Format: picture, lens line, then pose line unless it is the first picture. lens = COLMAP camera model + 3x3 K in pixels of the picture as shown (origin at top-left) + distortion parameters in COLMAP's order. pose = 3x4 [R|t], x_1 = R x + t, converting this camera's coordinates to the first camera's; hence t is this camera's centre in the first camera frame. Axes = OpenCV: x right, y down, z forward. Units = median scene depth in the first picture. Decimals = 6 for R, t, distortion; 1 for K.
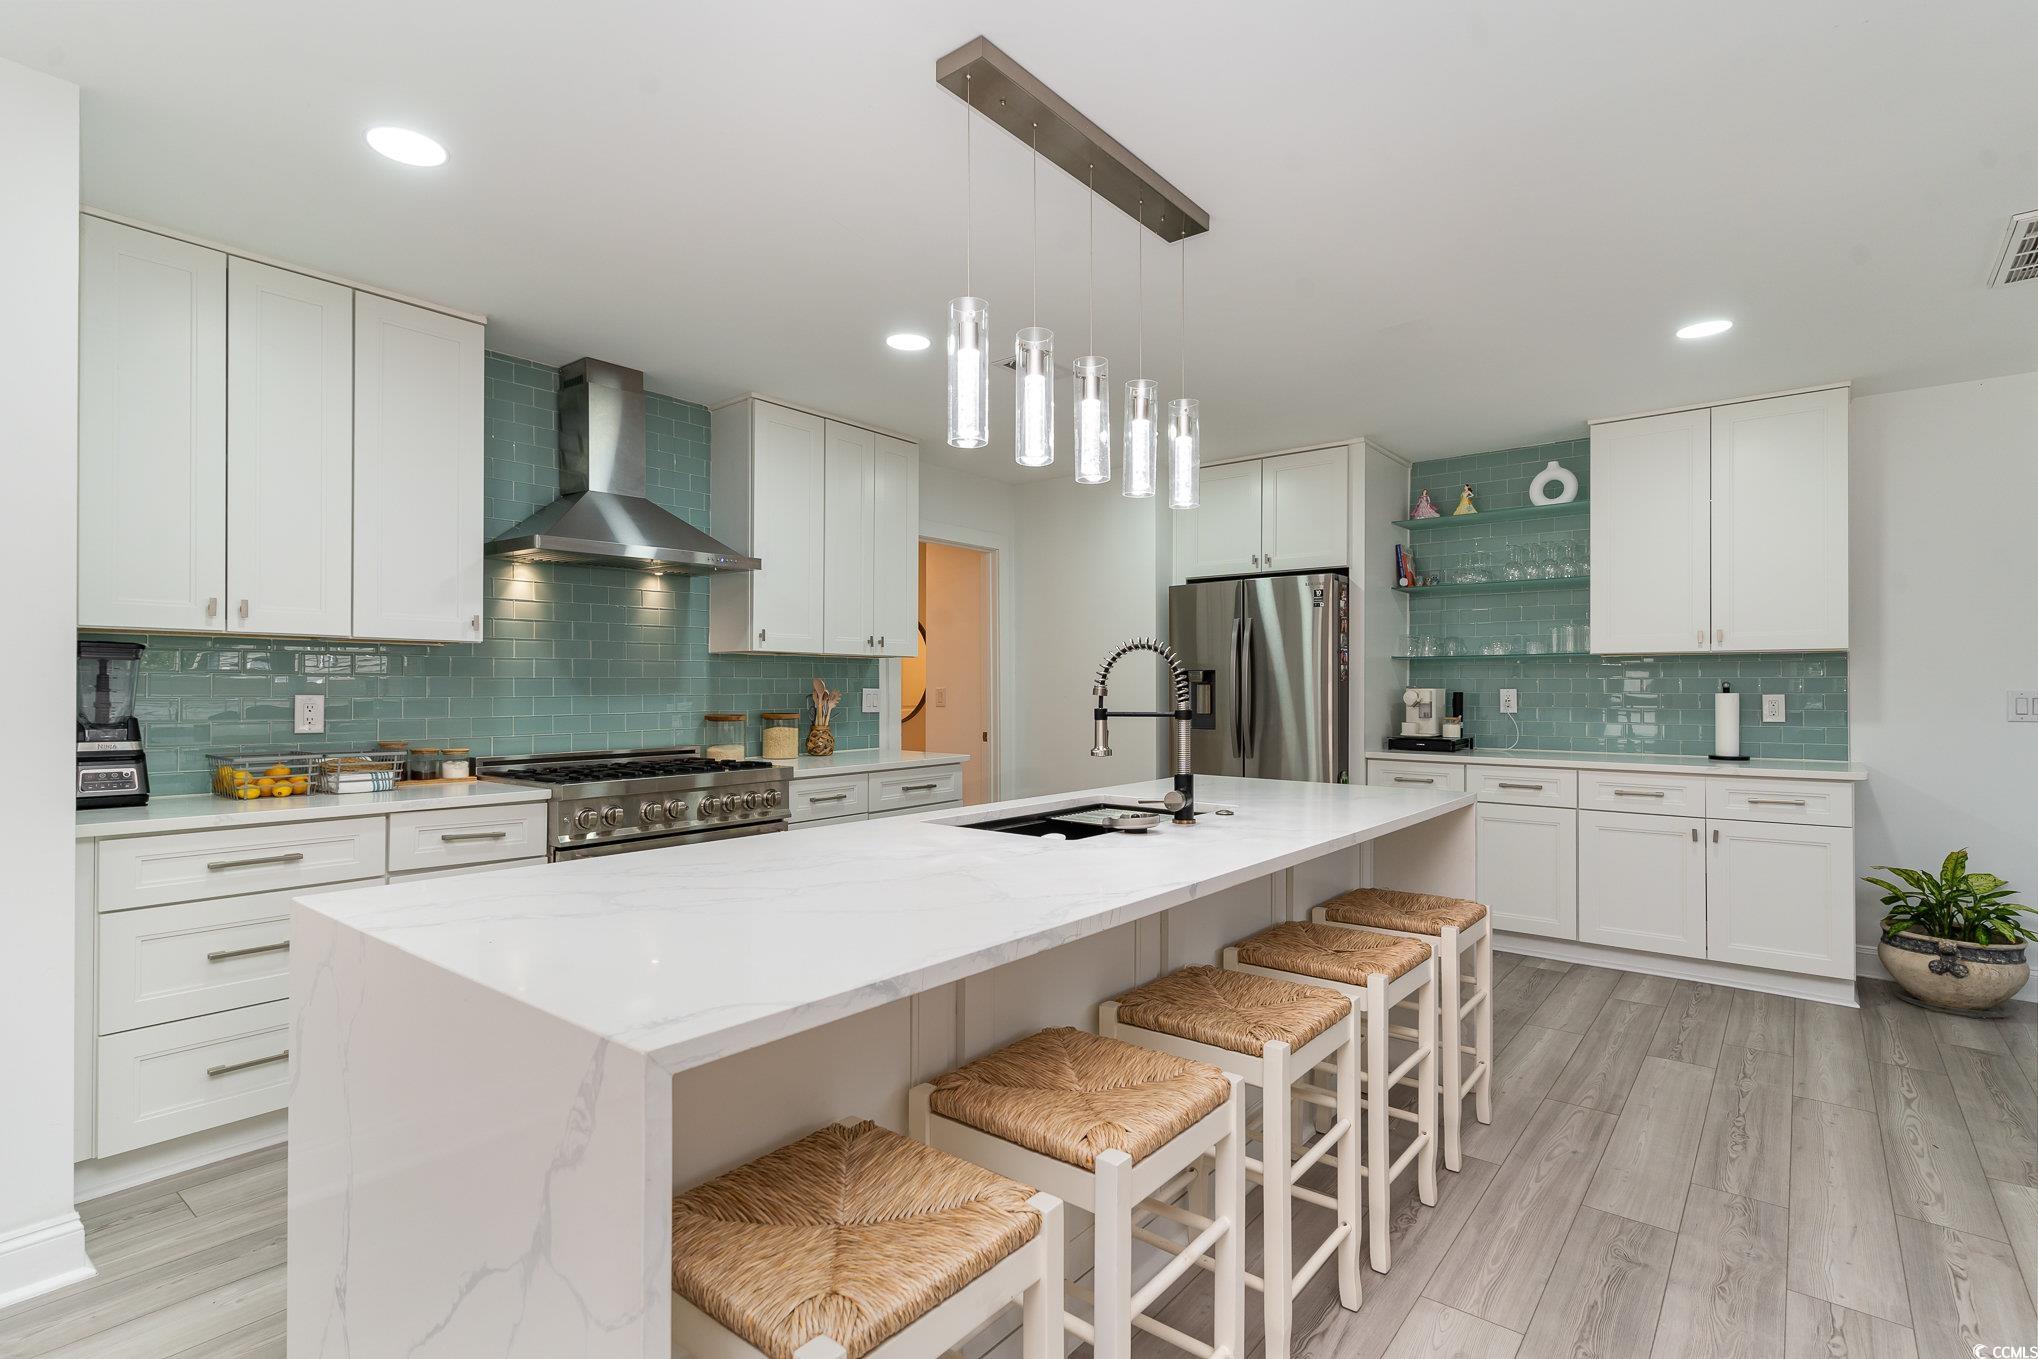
lens RADIAL K [[976.9, 0, 1019.9], [0, 976.9, 683.7], [0, 0, 1]] dist [0.000368, 0.000266]
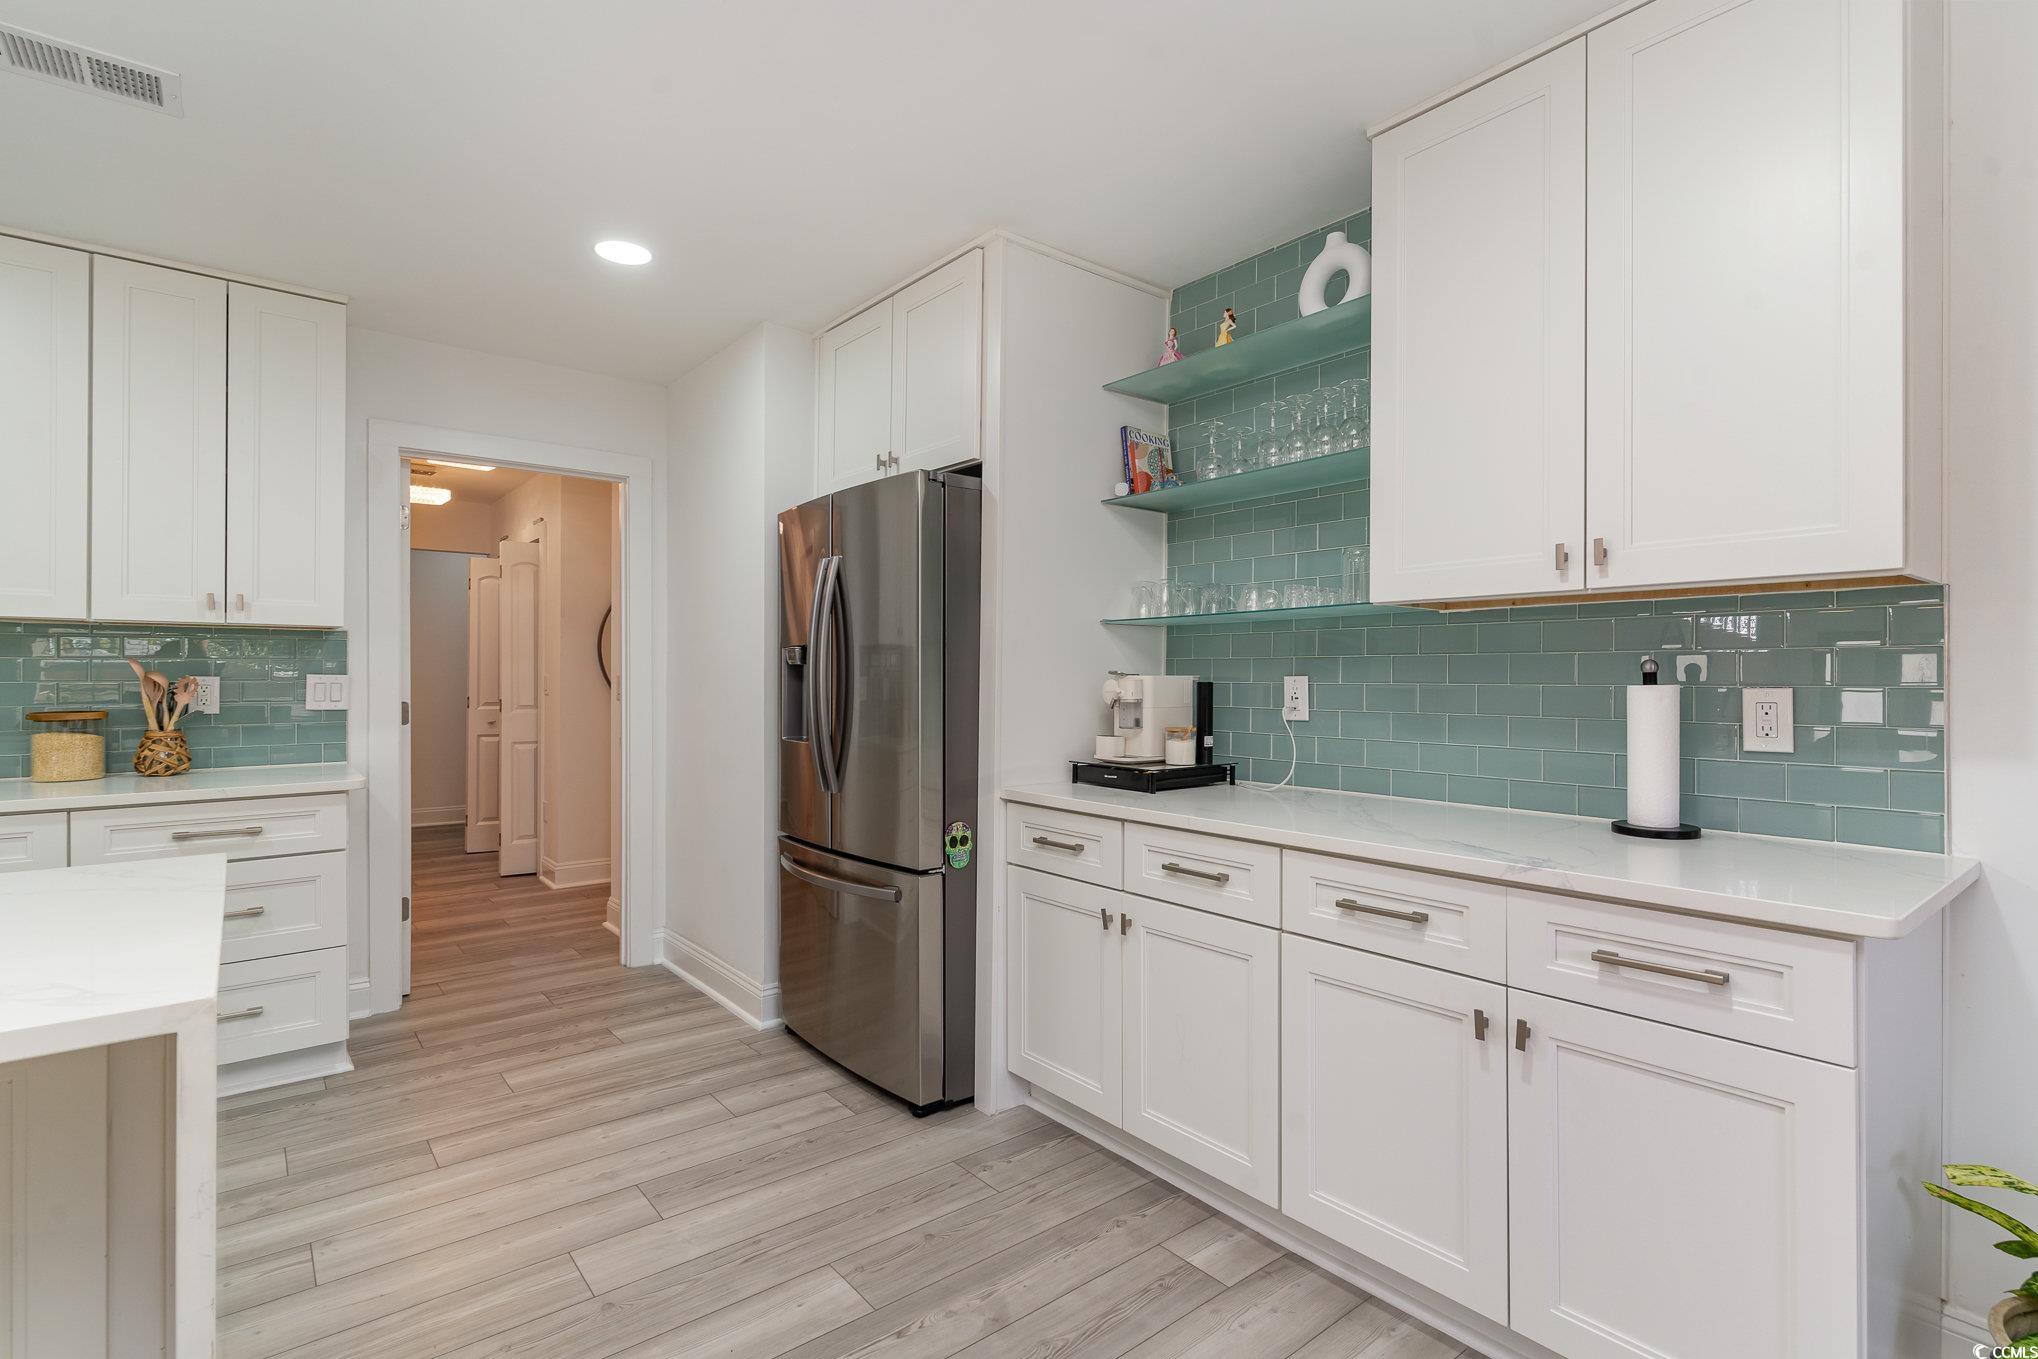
lens RADIAL K [[976.9, 0, 1019.3], [0, 976.9, 680.7], [0, 0, 1]] dist [0.000368, 0.000266]
pose [[0.977561, 0.000702, -0.210652, 0.526893], [0.000736, 0.999977, 0.006749, 0.004220], [0.210652, -0.006753, 0.977538, 0.495013]]
